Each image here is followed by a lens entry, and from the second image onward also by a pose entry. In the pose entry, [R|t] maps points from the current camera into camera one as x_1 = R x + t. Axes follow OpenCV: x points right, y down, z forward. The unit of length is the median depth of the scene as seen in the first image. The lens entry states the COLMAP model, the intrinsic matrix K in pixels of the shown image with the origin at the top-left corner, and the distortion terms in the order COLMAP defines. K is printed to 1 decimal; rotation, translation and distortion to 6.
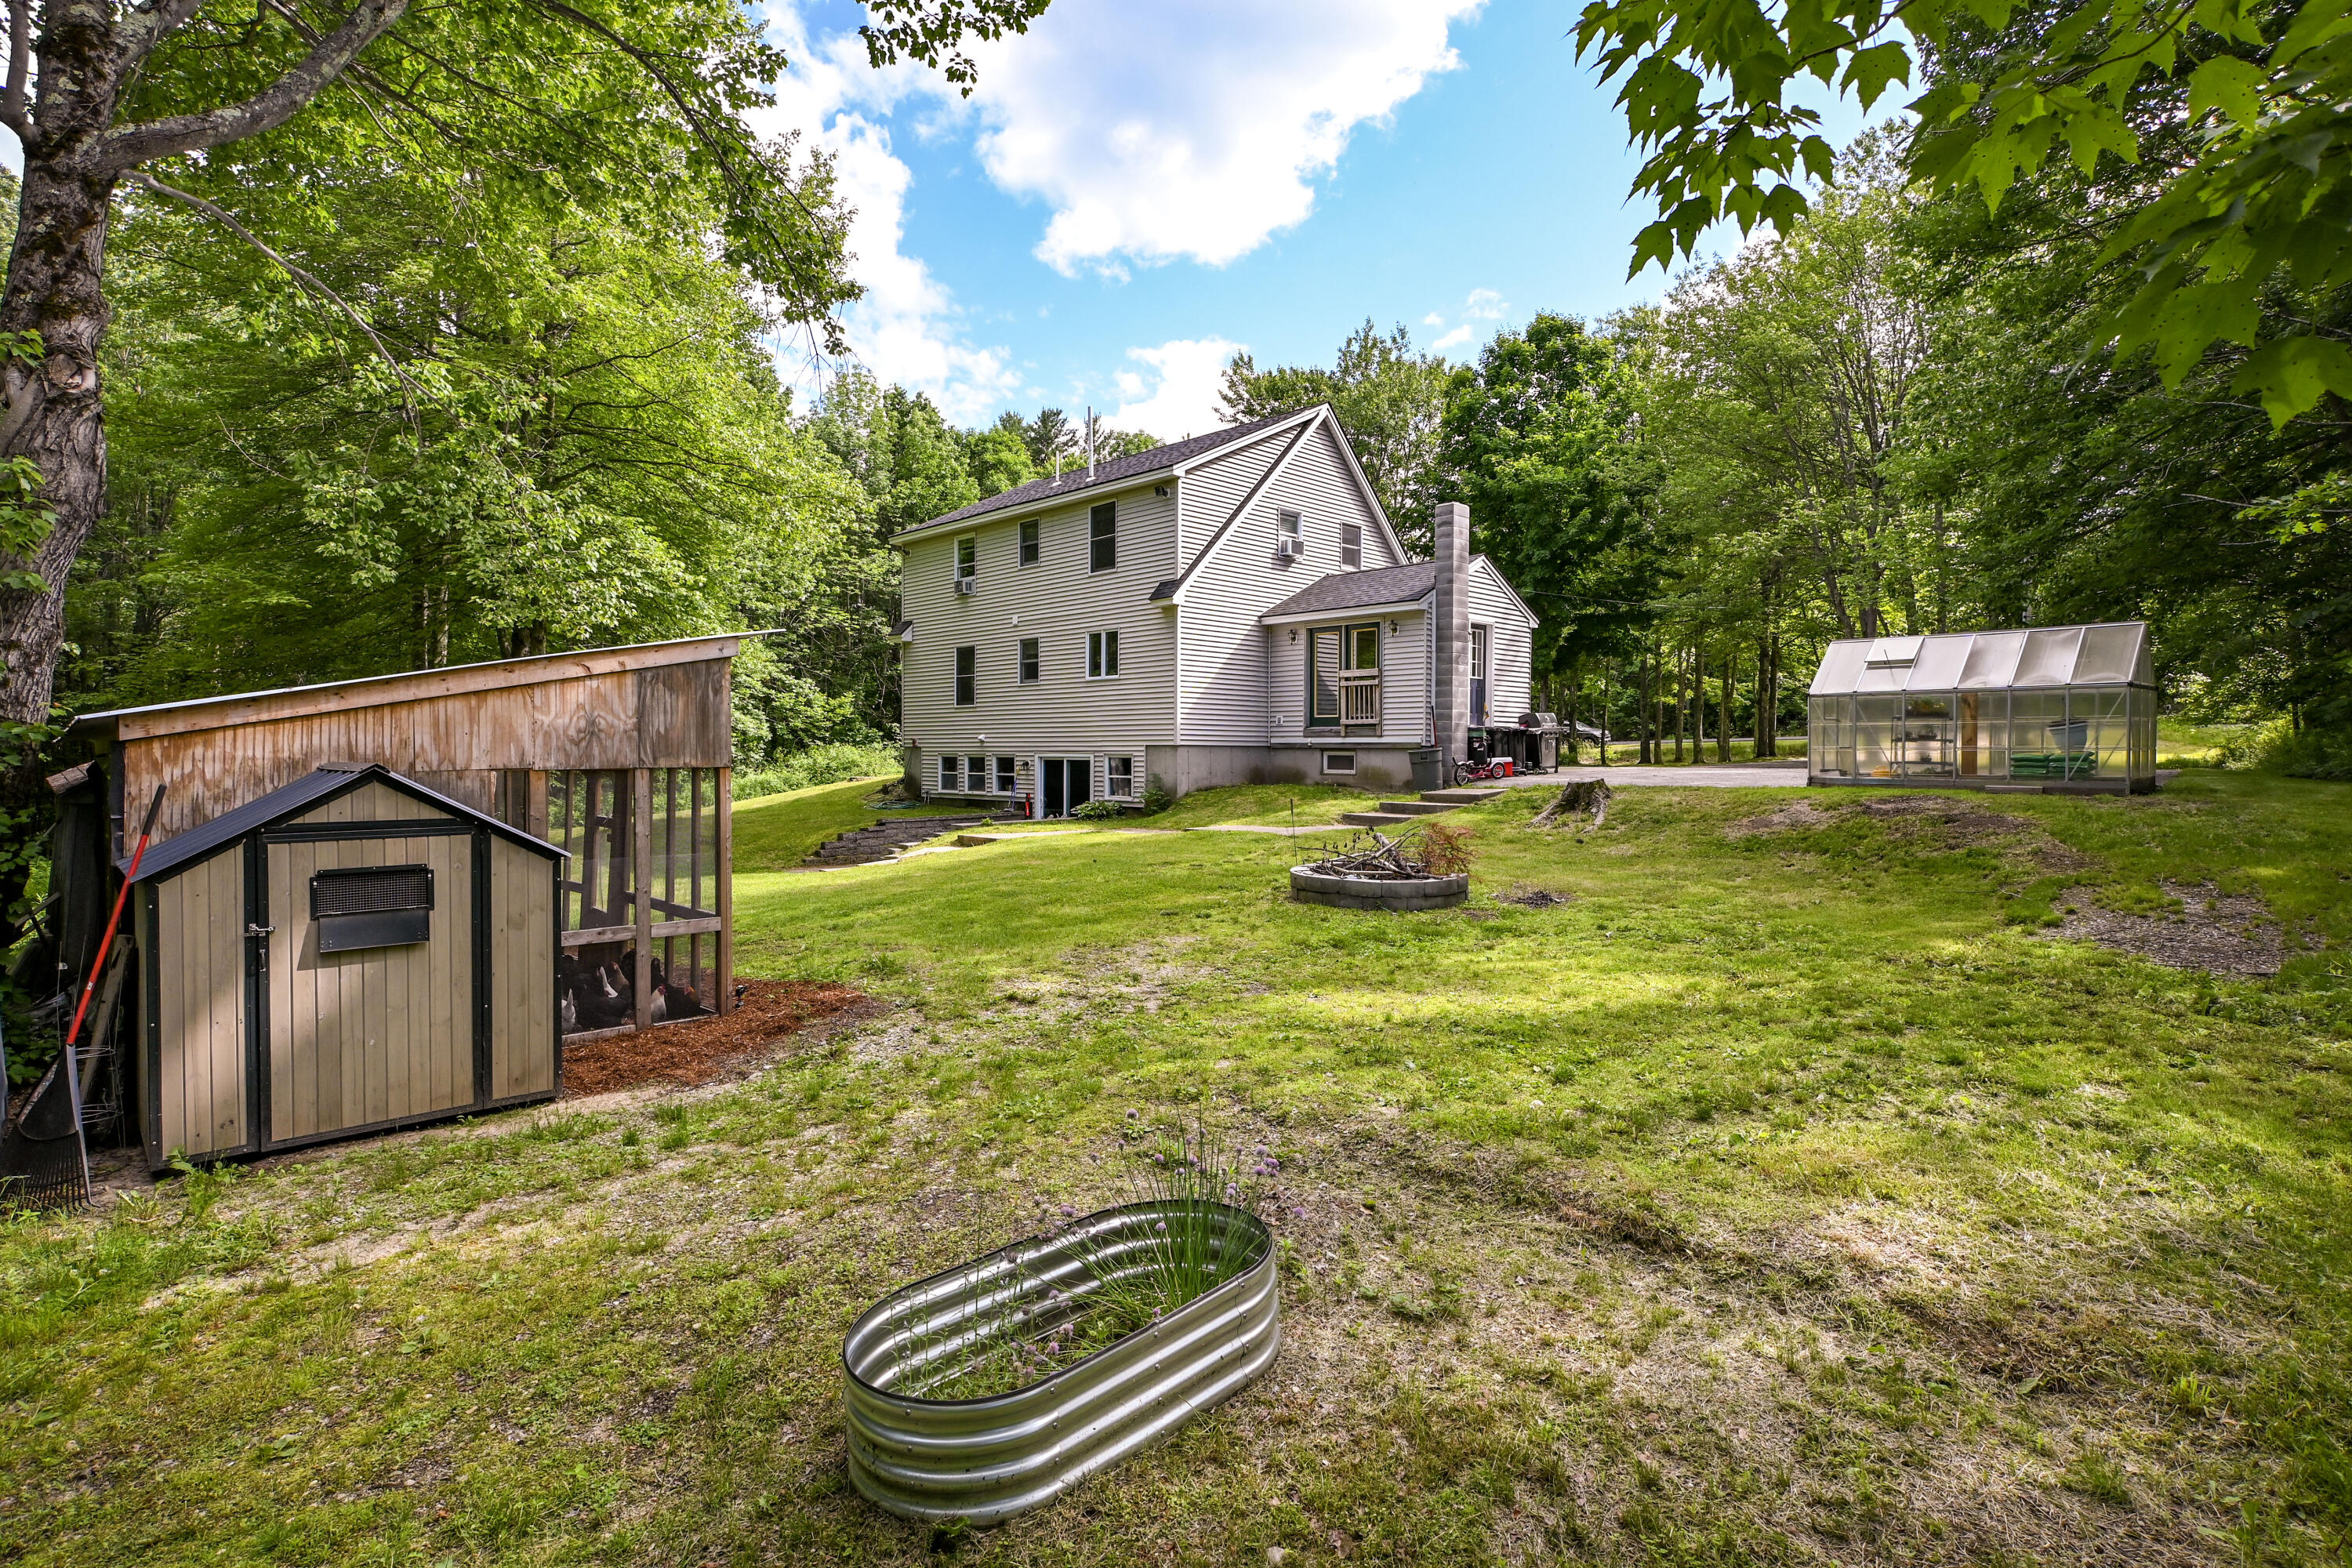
lens RADIAL K [[1185.0, 0, 1153.2], [0, 1185.0, 764.4], [0, 0, 1]] dist [-0.002825, 0.002630]
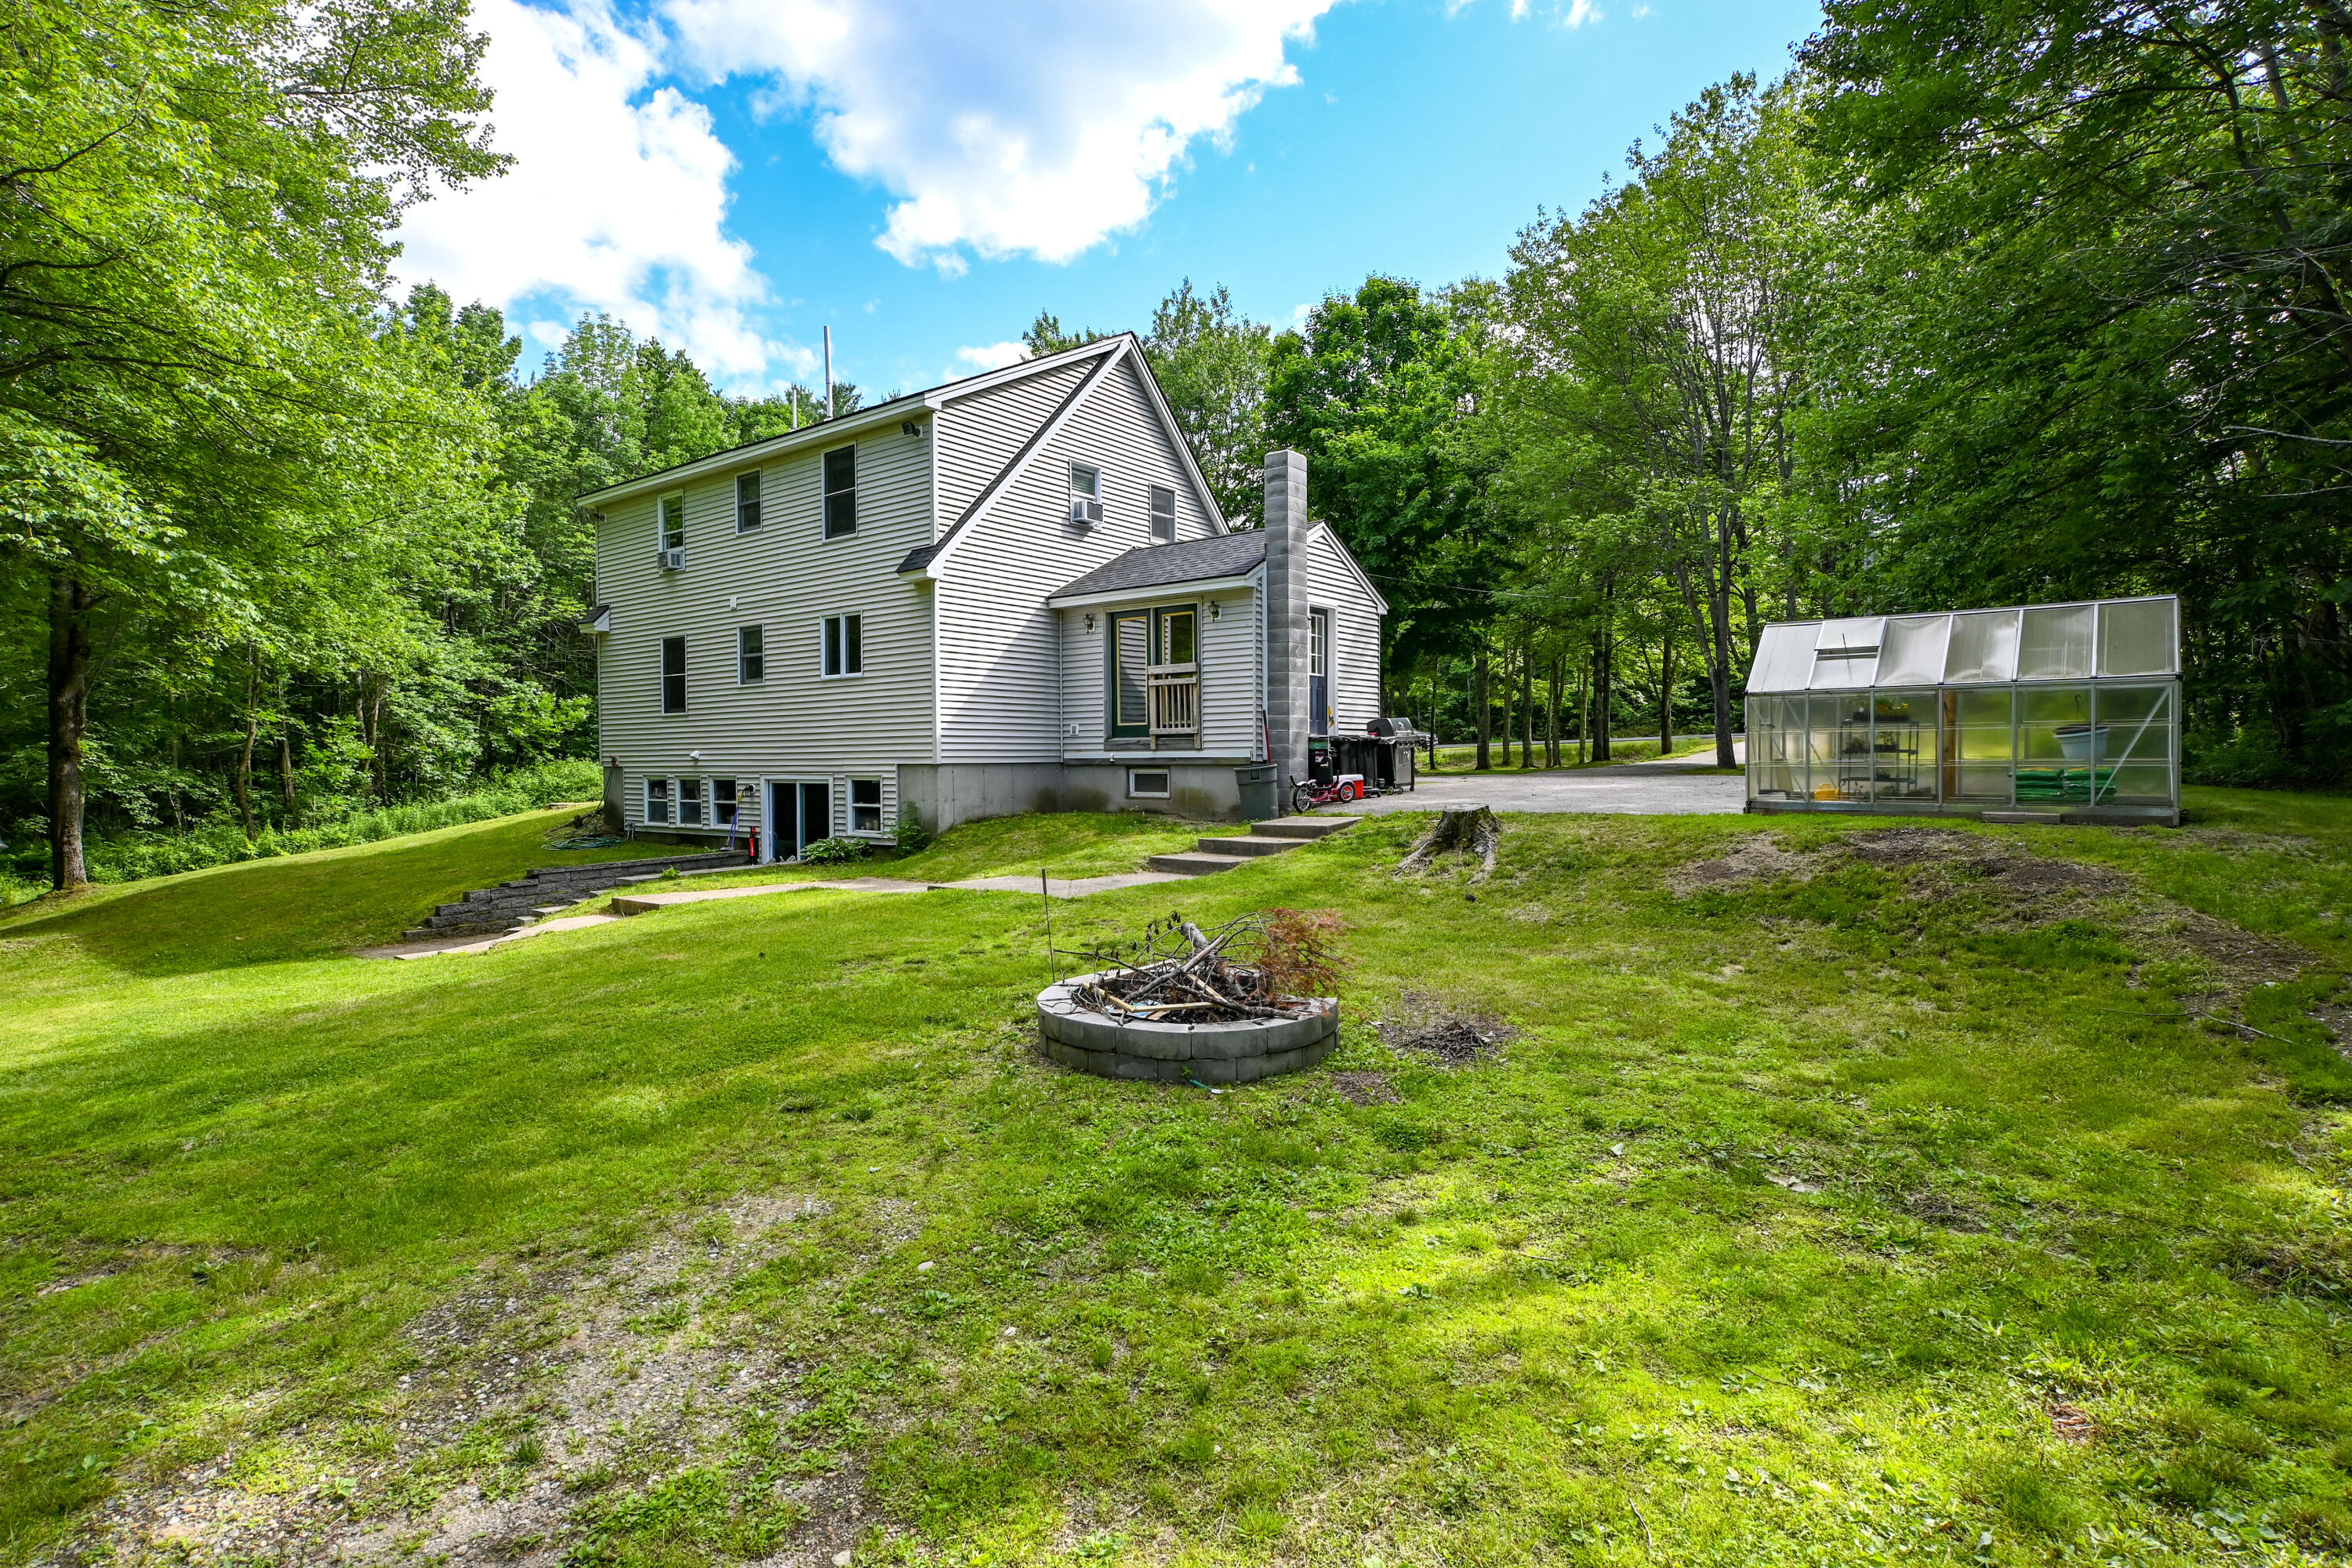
lens RADIAL K [[1185.0, 0, 1161.7], [0, 1185.0, 778.5], [0, 0, 1]] dist [-0.002825, 0.002630]
pose [[0.988702, -0.014824, 0.149157, 0.044365], [0.013541, 0.999862, 0.009612, -0.011222], [-0.149278, -0.007484, 0.988767, 0.205197]]
